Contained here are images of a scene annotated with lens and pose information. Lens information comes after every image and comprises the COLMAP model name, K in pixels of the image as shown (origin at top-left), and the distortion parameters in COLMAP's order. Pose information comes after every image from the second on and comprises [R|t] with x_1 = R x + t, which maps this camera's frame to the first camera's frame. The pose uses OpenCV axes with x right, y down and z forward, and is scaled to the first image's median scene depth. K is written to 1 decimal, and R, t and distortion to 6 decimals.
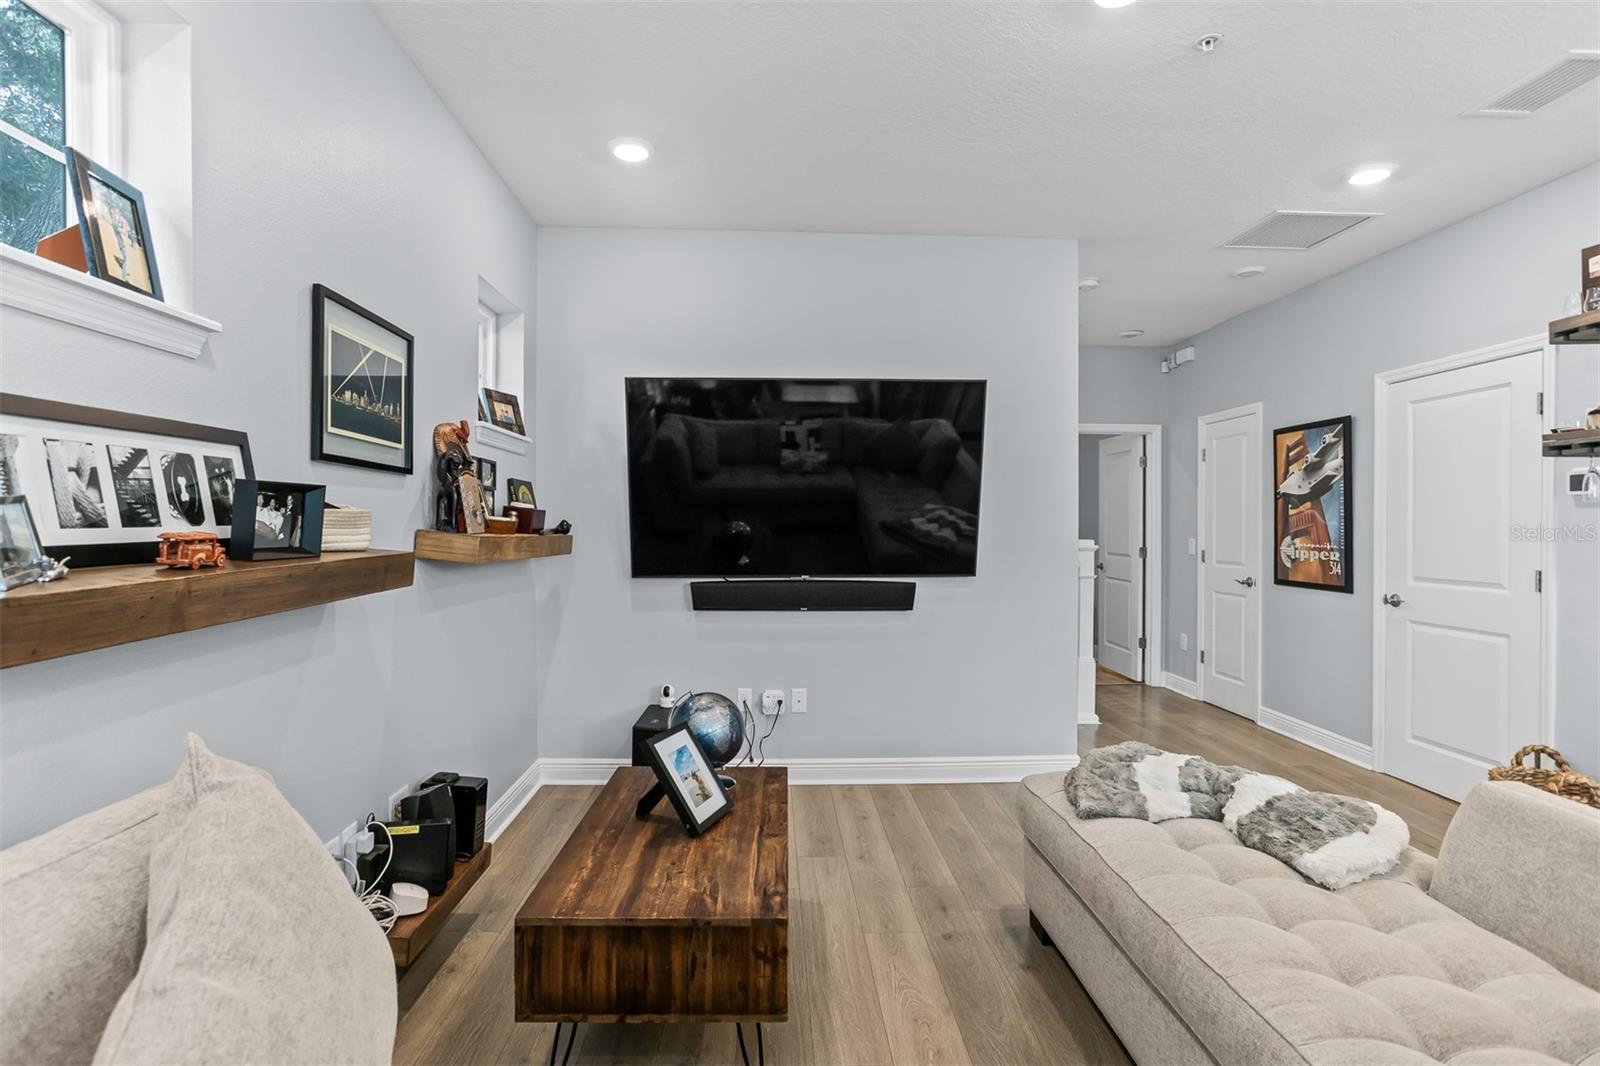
lens RADIAL K [[793.6, 0, 800.0], [0, 793.6, 533.0], [0, 0, 1]] dist [-0.042485, 0.029999]
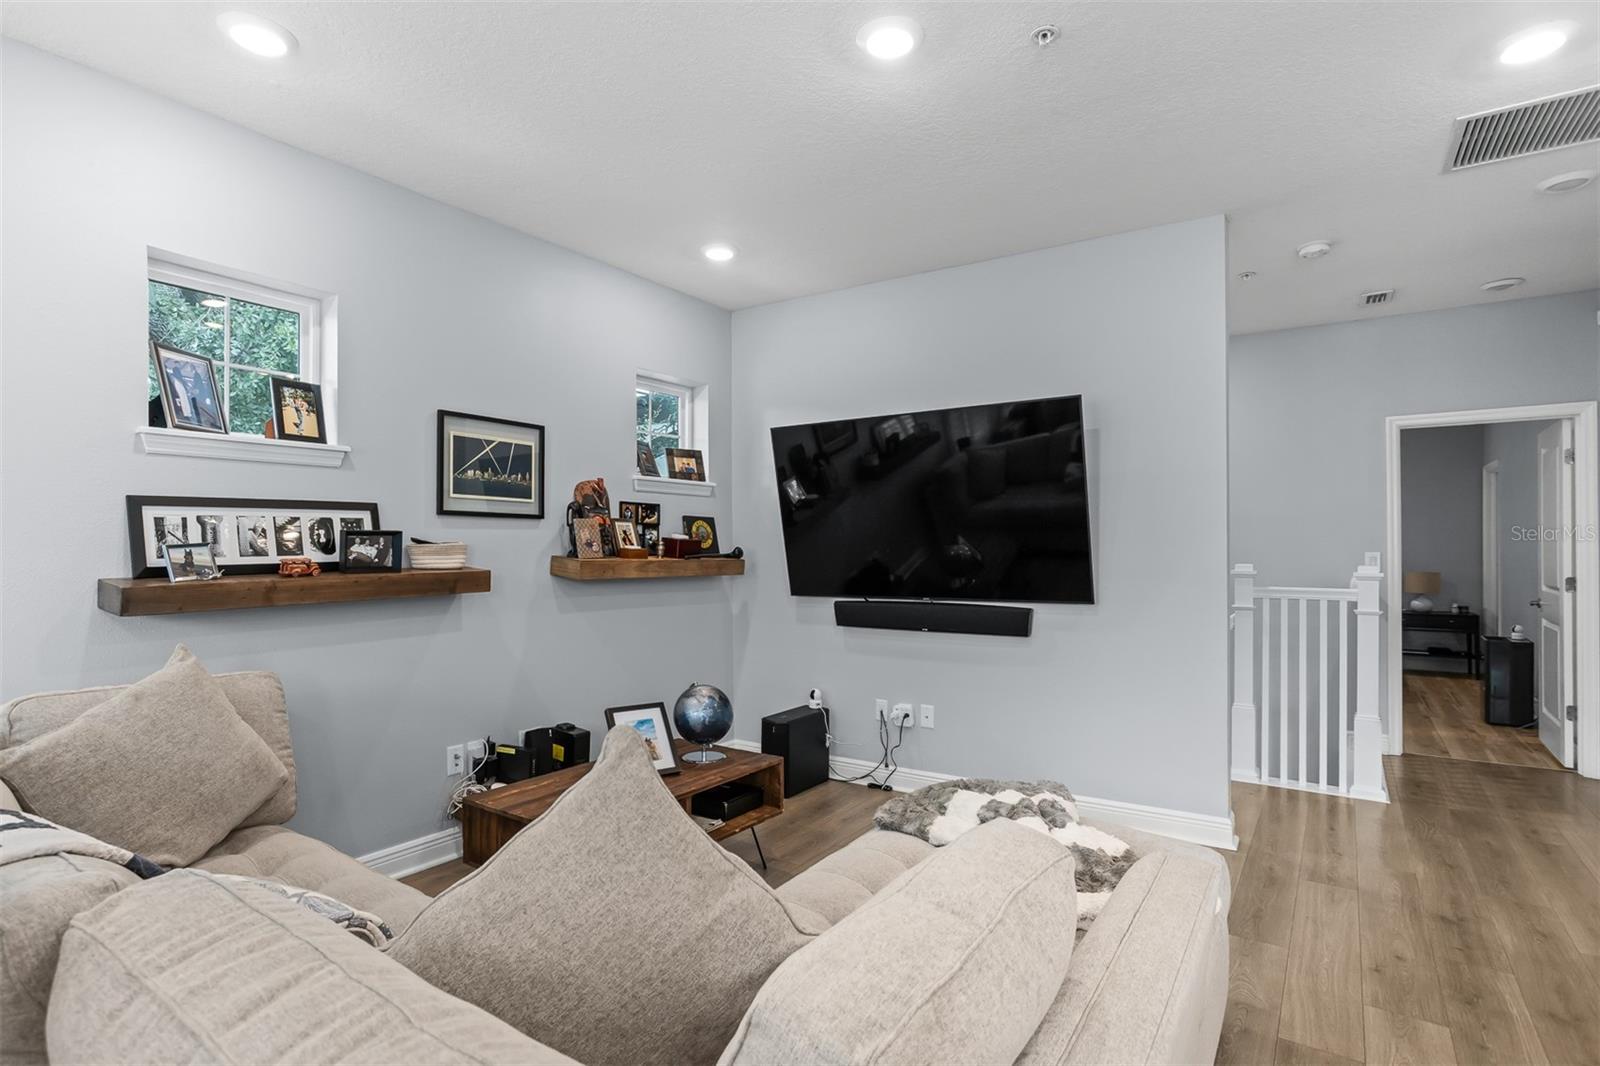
lens RADIAL K [[799.1, 0, 790.6], [0, 799.1, 554.5], [0, 0, 1]] dist [-0.041422, 0.030787]
pose [[0.809891, -0.001432, -0.586579, 0.792959], [0.000257, 0.999998, -0.002086, -0.003414], [0.586581, 0.001539, 0.809889, 0.054359]]
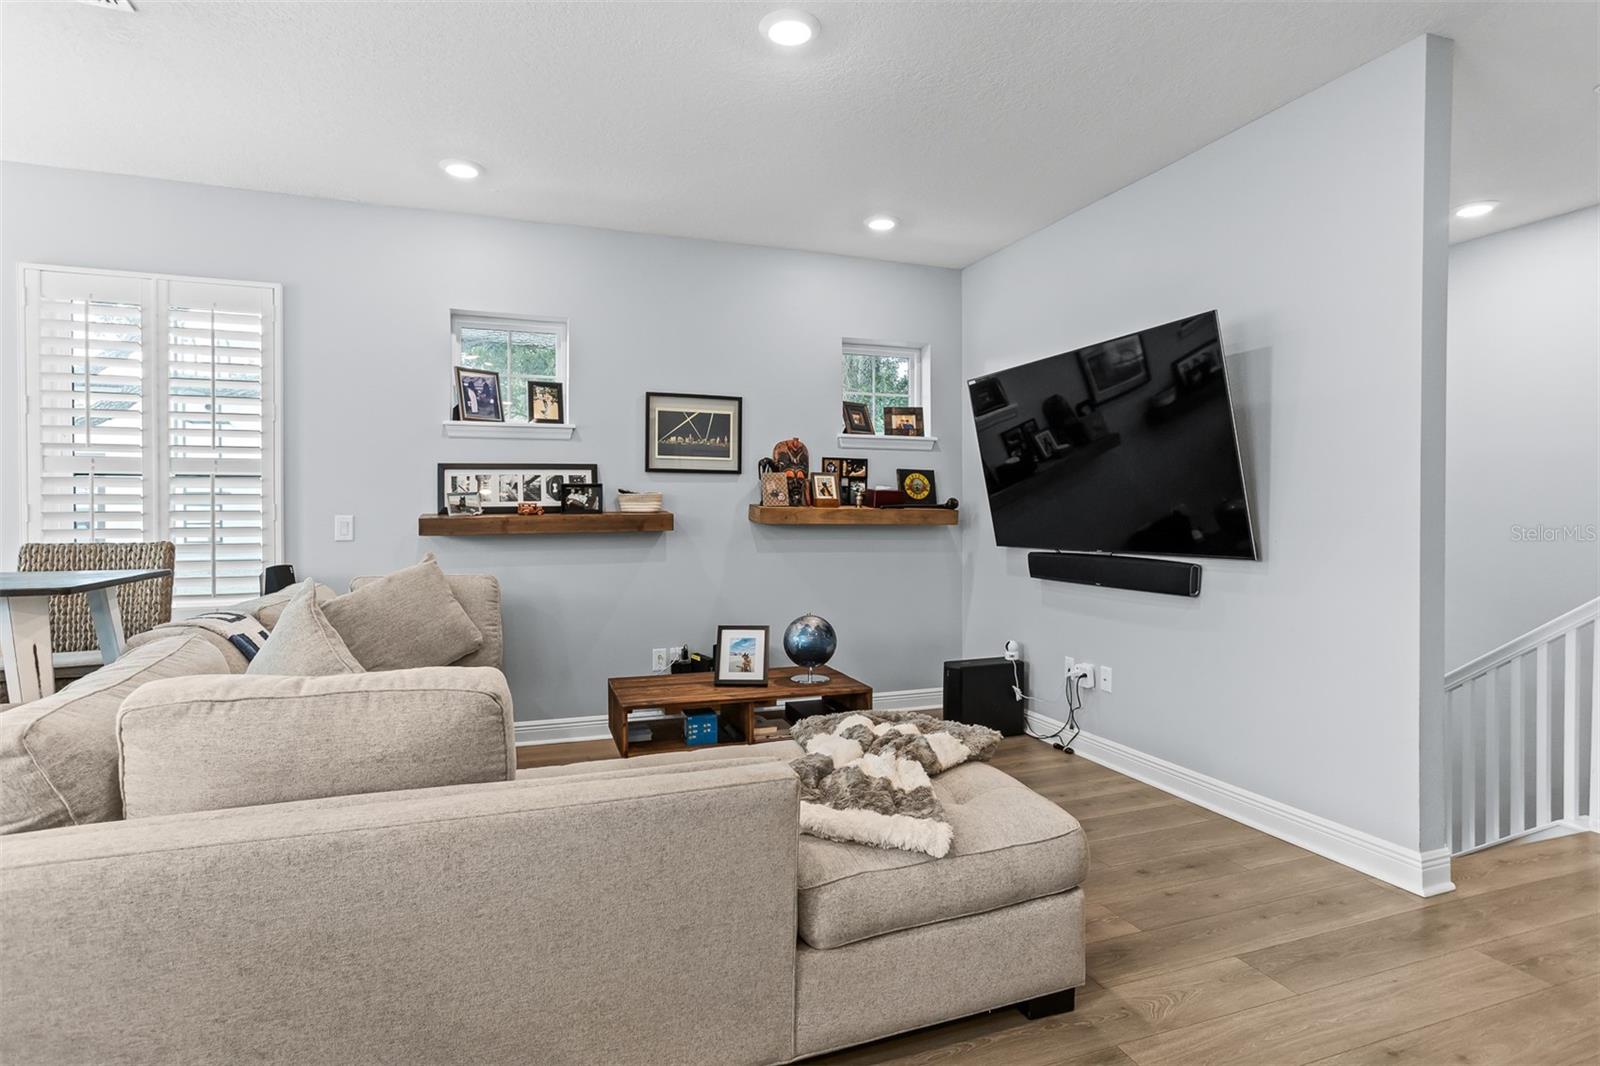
lens RADIAL K [[793.6, 0, 800.0], [0, 793.6, 533.0], [0, 0, 1]] dist [-0.042485, 0.029999]
pose [[0.323459, 0.019611, -0.946039, 1.319182], [-0.007134, 0.999807, 0.018287, 0.028520], [0.946215, 0.000834, 0.323537, 0.553011]]
